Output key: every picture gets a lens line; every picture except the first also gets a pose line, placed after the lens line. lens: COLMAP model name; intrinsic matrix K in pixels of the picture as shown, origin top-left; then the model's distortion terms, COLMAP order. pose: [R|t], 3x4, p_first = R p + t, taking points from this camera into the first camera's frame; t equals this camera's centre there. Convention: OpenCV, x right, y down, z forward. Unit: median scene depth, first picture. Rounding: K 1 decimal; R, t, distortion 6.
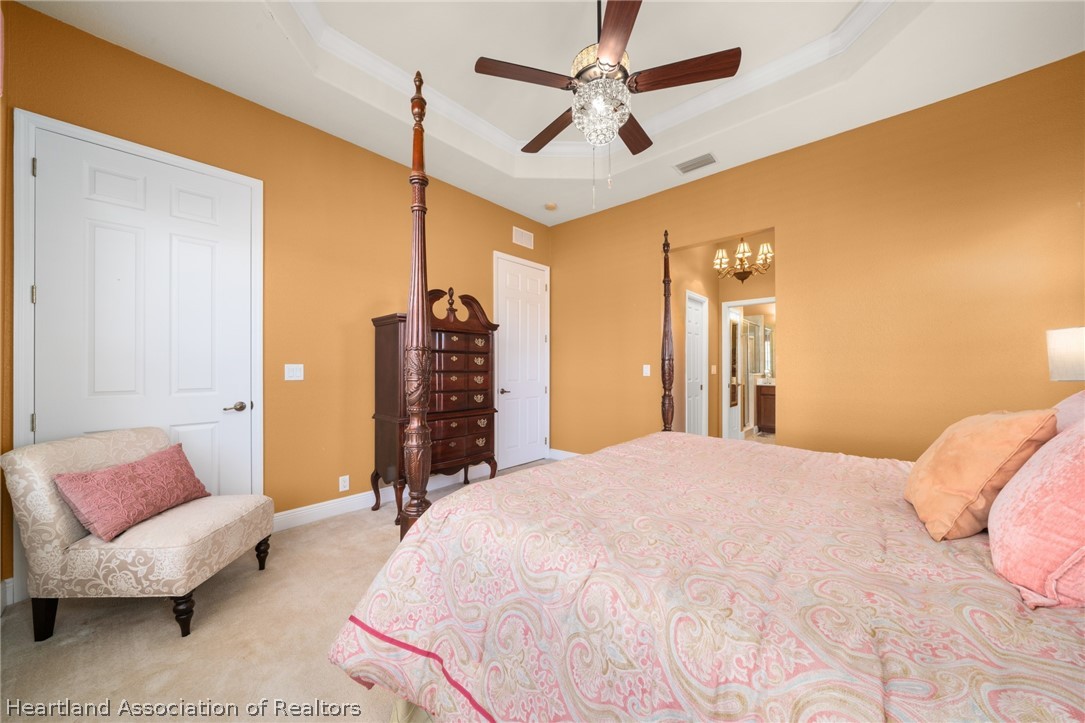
lens RADIAL K [[374.1, 0, 539.4], [0, 374.1, 371.3], [0, 0, 1]] dist [-0.009058, 0.000009]
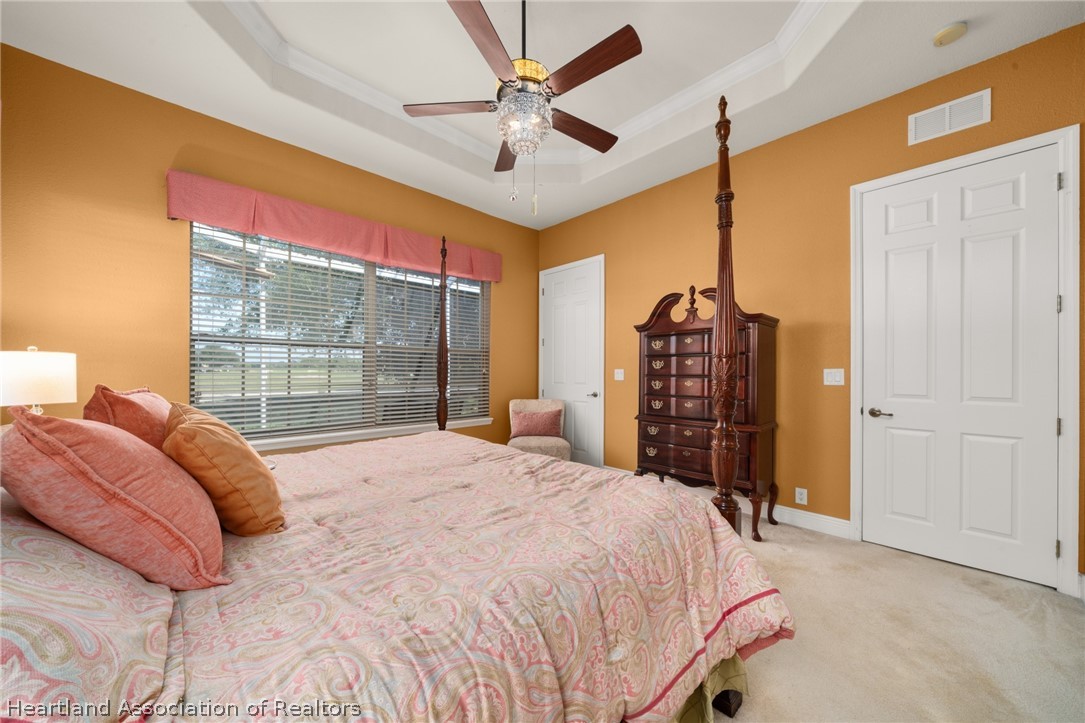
lens RADIAL K [[377.5, 0, 540.0], [0, 377.5, 372.6], [0, 0, 1]] dist [0.000497, 0.000087]
pose [[-0.063501, 0.006944, -0.997958, 0.724347], [-0.011428, 0.999905, 0.007685, -0.010819], [0.997916, 0.011893, -0.063416, 0.683962]]
